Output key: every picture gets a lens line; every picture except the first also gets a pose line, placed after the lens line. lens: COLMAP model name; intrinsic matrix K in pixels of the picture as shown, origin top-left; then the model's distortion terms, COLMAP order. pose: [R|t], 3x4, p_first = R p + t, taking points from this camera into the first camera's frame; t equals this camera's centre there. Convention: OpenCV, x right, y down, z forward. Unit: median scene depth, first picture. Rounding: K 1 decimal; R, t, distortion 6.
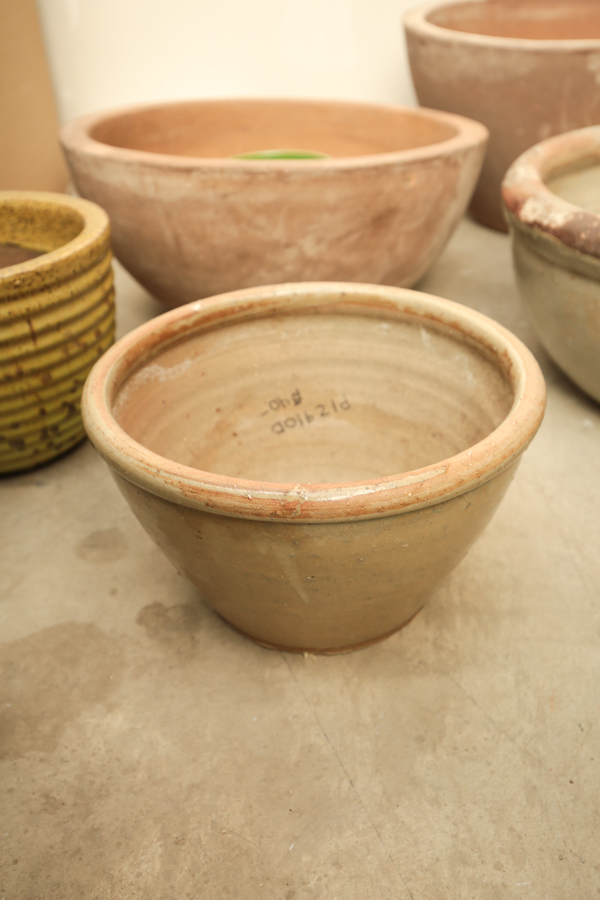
lens RADIAL K [[845.8, 0, 299.2], [0, 845.8, 461.7], [0, 0, 1]] dist [0.042287, 0.000000]
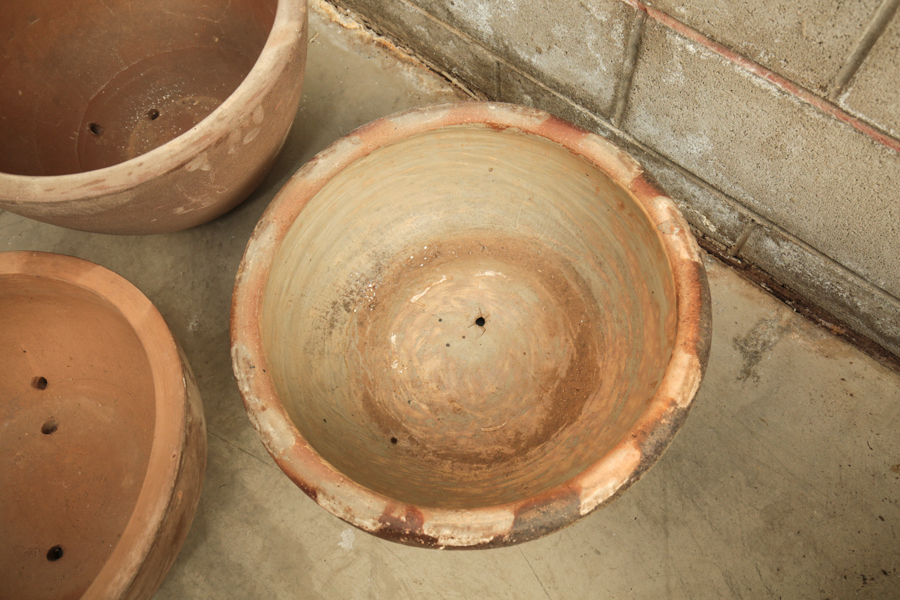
lens RADIAL K [[703.1, 0, 457.2], [0, 703.1, 310.5], [0, 0, 1]] dist [0.014738, 0.010409]
pose [[0.685103, -0.679758, 0.261845, 0.372327], [0.447708, 0.676477, 0.584753, -1.054500], [-0.574623, -0.283386, 0.767789, 0.360804]]
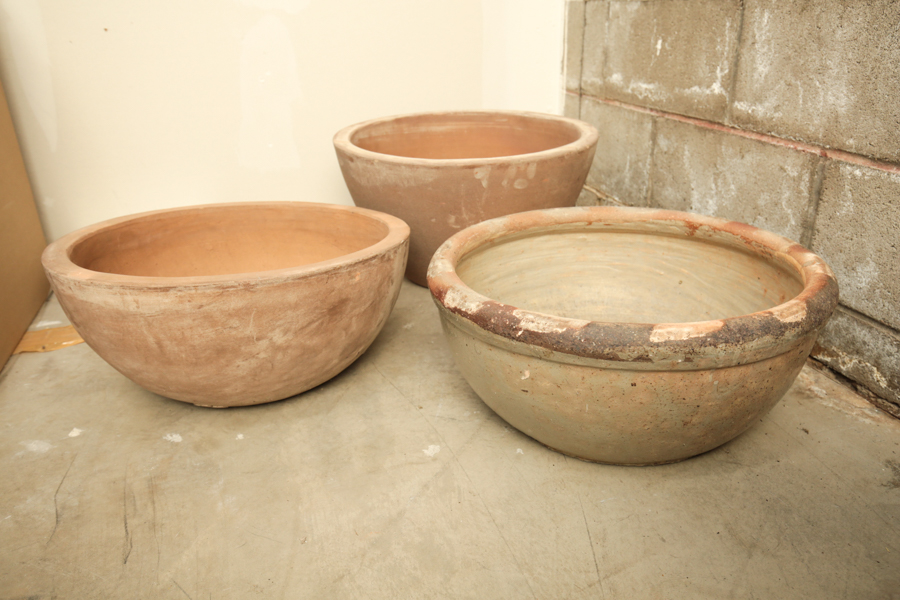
lens RADIAL K [[703.1, 0, 454.5], [0, 703.1, 300.0], [0, 0, 1]] dist [0.014738, 0.010409]
pose [[0.962808, -0.099966, 0.251013, 0.010167], [0.146951, 0.973356, -0.176021, -0.123626], [-0.226729, 0.206361, 0.951845, -0.020427]]
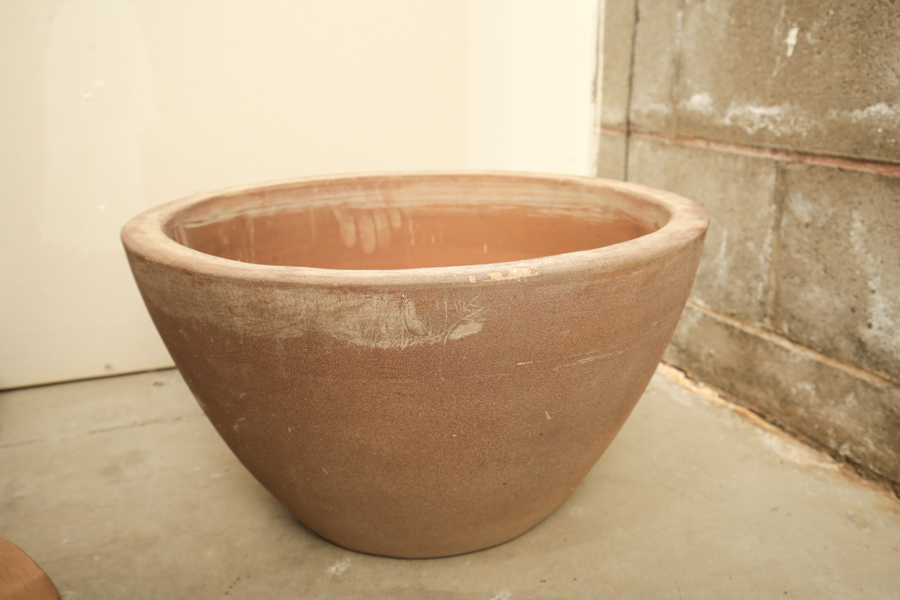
lens RADIAL K [[845.8, 0, 452.9], [0, 845.8, 304.4], [0, 0, 1]] dist [0.042287, 0.000000]
pose [[0.945542, -0.065603, 0.318821, 0.167216], [0.160209, 0.946420, -0.280396, -0.397596], [-0.283344, 0.316204, 0.905390, 0.664045]]
